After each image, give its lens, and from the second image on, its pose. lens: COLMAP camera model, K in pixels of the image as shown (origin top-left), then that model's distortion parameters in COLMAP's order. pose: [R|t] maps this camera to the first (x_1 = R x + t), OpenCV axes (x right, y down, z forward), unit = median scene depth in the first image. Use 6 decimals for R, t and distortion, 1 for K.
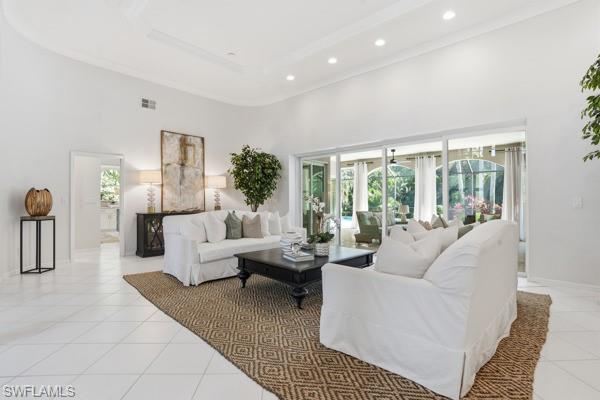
lens RADIAL K [[275.4, 0, 312.4], [0, 275.4, 203.2], [0, 0, 1]] dist [-0.065903, 0.023605]
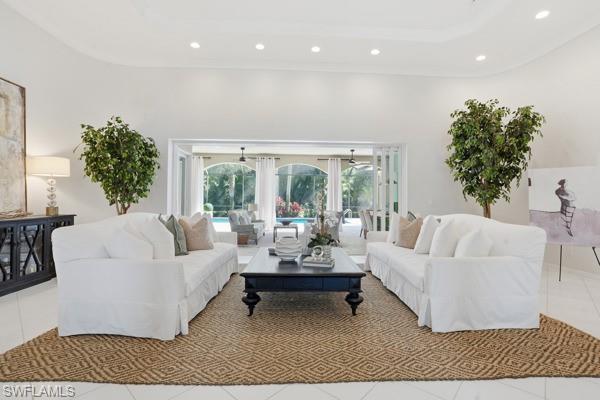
lens RADIAL K [[277.9, 0, 301.8], [0, 277.9, 199.2], [0, 0, 1]] dist [-0.070915, 0.024463]
pose [[0.719466, 0.006289, 0.694499, -0.367430], [-0.001920, 0.999973, -0.007066, -0.003185], [-0.694525, 0.003751, 0.719459, 0.194300]]
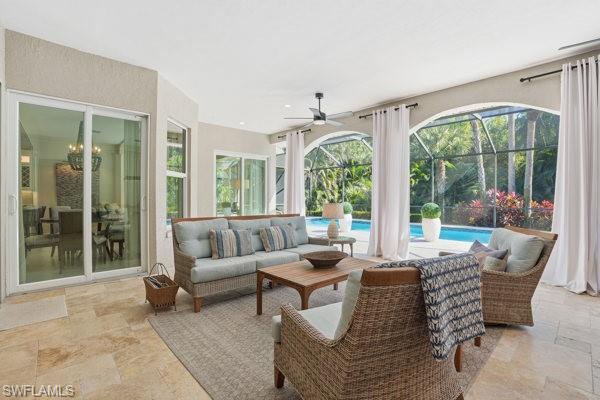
lens RADIAL K [[277.9, 0, 301.8], [0, 277.9, 199.2], [0, 0, 1]] dist [-0.070915, 0.024463]
pose [[0.993821, 0.003360, -0.110946, 0.480536], [-0.003679, 0.999990, -0.002665, 0.004378], [0.110936, 0.003057, 0.993823, 0.721726]]
